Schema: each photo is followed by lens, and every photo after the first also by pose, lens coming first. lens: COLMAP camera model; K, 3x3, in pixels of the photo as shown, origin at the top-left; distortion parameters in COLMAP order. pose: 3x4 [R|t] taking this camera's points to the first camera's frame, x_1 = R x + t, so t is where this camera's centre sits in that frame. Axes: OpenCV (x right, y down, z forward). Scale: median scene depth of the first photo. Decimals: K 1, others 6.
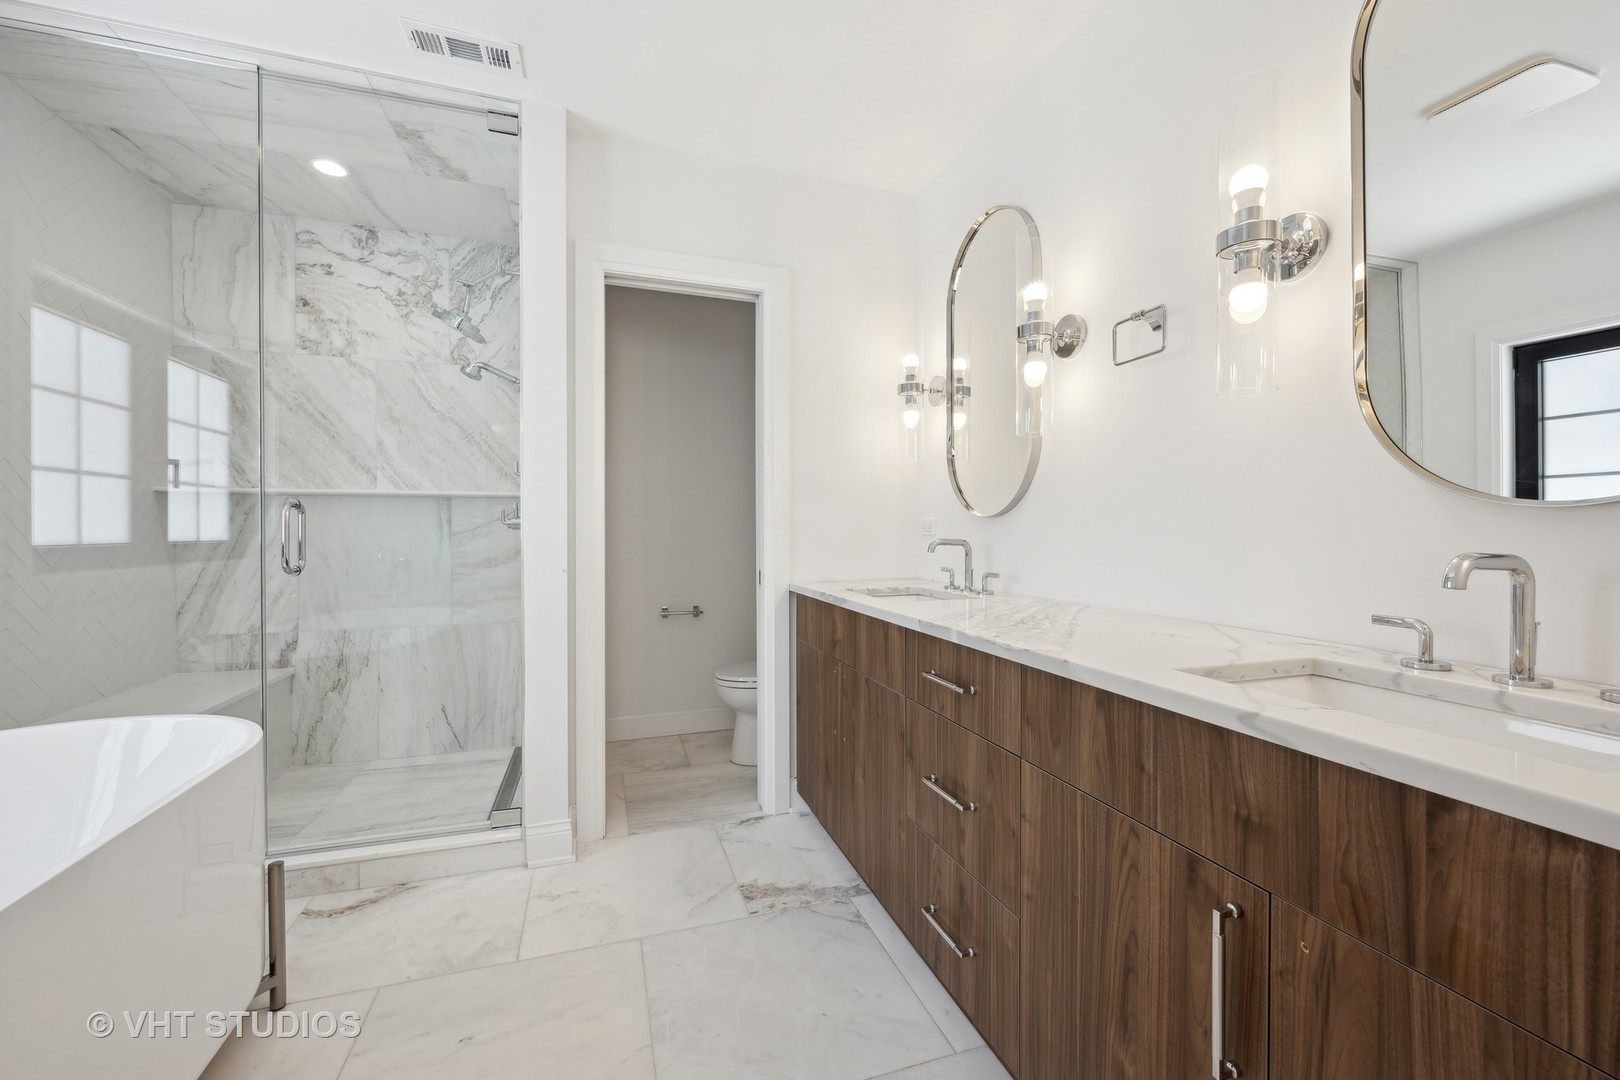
lens RADIAL K [[638.0, 0, 813.3], [0, 638.0, 533.8], [0, 0, 1]] dist [0.018086, -0.016482]
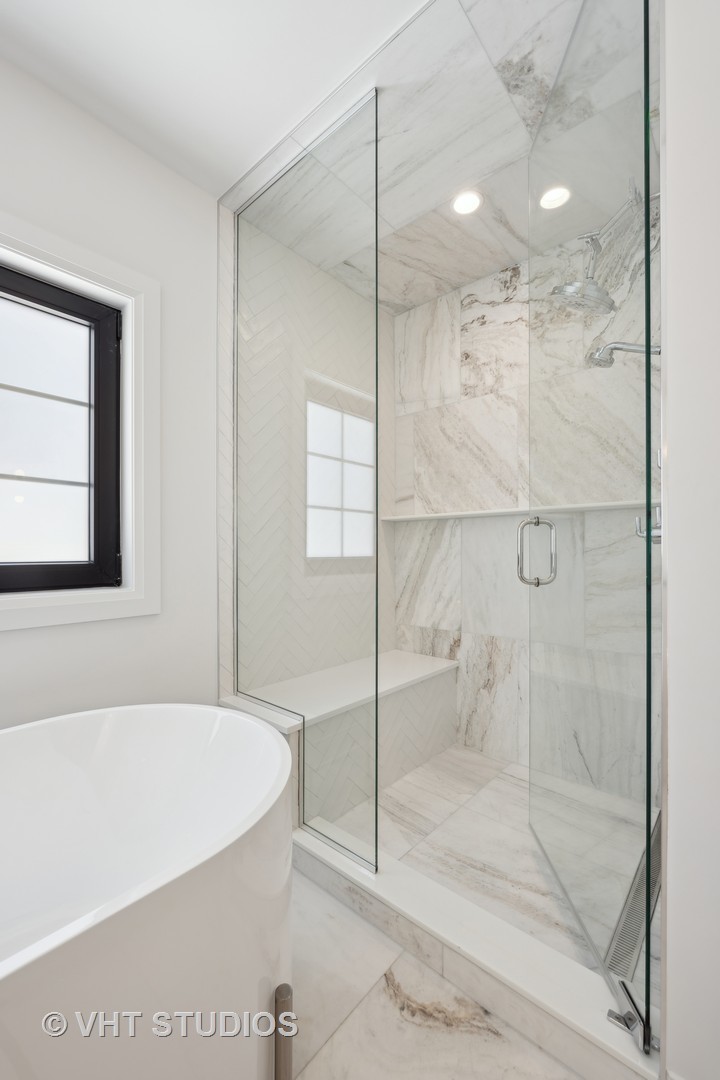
lens RADIAL K [[444.9, 0, 358.6], [0, 444.9, 551.4], [0, 0, 1]] dist [0.000587, 0.000178]
pose [[0.500709, 0.002233, -0.865613, -0.178674], [-0.003215, 0.999995, 0.000720, 0.001942], [0.865610, 0.002423, 0.500714, 0.413808]]
